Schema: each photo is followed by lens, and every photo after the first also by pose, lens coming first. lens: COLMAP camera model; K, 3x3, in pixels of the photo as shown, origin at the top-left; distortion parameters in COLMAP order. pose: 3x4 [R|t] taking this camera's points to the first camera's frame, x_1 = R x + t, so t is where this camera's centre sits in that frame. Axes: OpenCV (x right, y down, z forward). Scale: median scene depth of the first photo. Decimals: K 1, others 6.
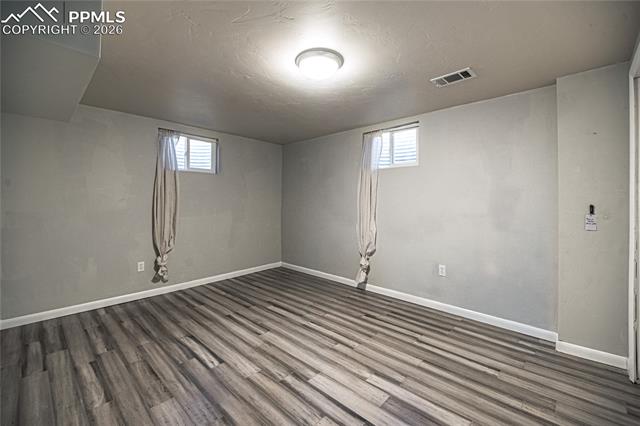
lens RADIAL K [[268.1, 0, 318.9], [0, 268.1, 209.0], [0, 0, 1]] dist [0.009455, -0.015264]
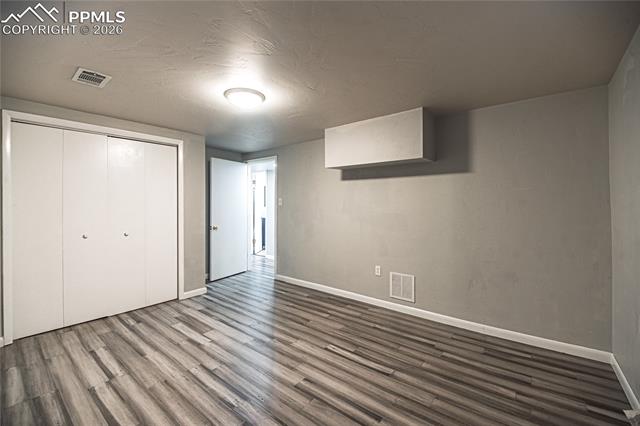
lens RADIAL K [[268.1, 0, 318.9], [0, 268.1, 209.0], [0, 0, 1]] dist [0.009455, -0.015264]
pose [[-0.996368, -0.005828, -0.084948, -0.217679], [-0.009491, 0.999040, 0.042776, -0.085717], [0.084617, 0.043427, -0.995467, 2.038323]]
